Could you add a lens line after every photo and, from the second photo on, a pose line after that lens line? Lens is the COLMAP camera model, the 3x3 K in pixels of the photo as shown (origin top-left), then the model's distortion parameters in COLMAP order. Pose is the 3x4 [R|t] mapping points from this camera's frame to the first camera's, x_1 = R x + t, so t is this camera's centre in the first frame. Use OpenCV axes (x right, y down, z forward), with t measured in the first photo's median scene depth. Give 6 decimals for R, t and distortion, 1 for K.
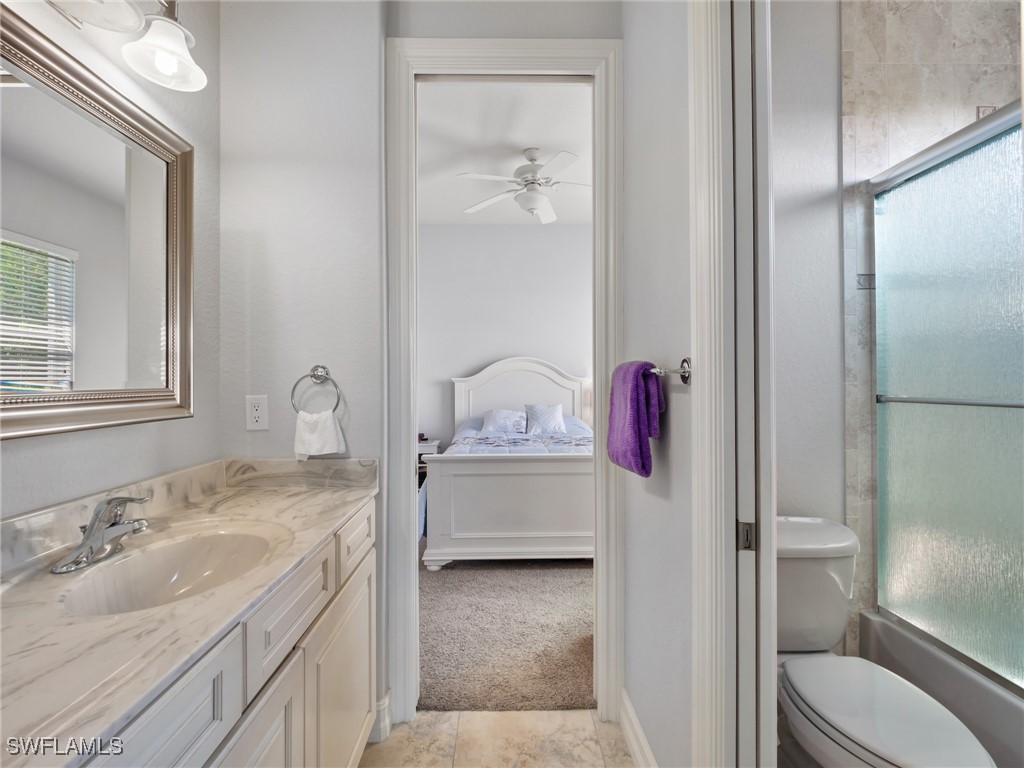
lens RADIAL K [[465.5, 0, 506.6], [0, 465.5, 377.4], [0, 0, 1]] dist [-0.012279, 0.001430]
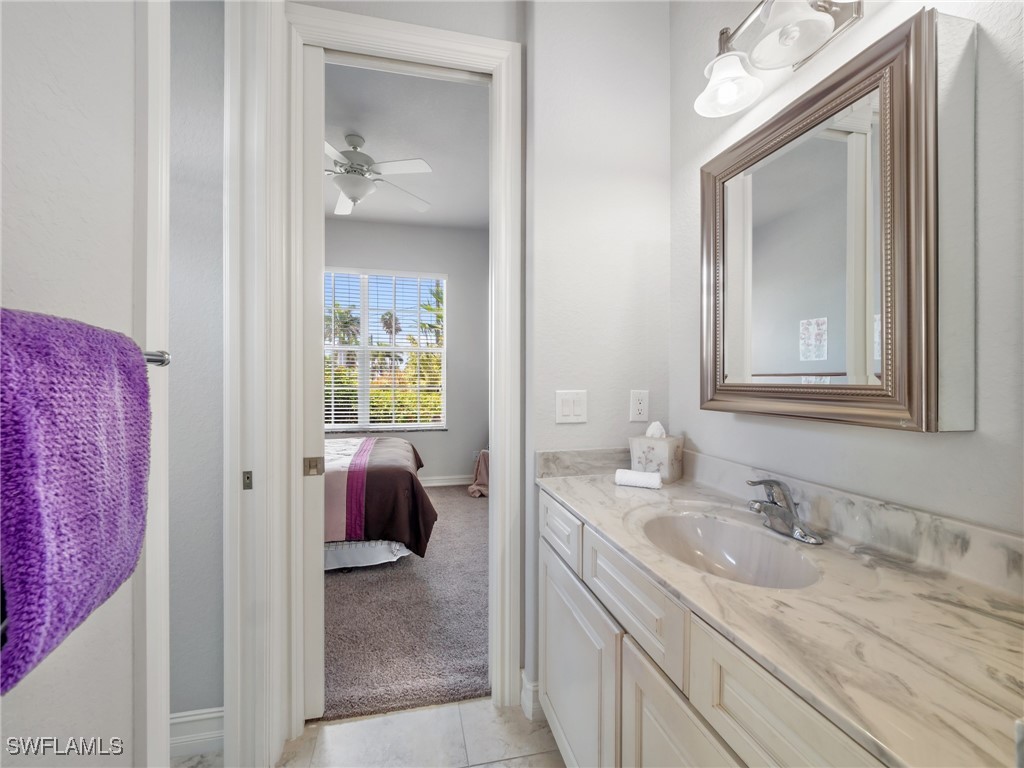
lens RADIAL K [[439.4, 0, 505.3], [0, 439.4, 376.1], [0, 0, 1]] dist [0.017520, -0.014504]
pose [[-0.978929, 0.003980, -0.204161, 0.012793], [0.006223, 0.999927, -0.010343, 0.011578], [0.204105, -0.011396, -0.978883, 1.764581]]
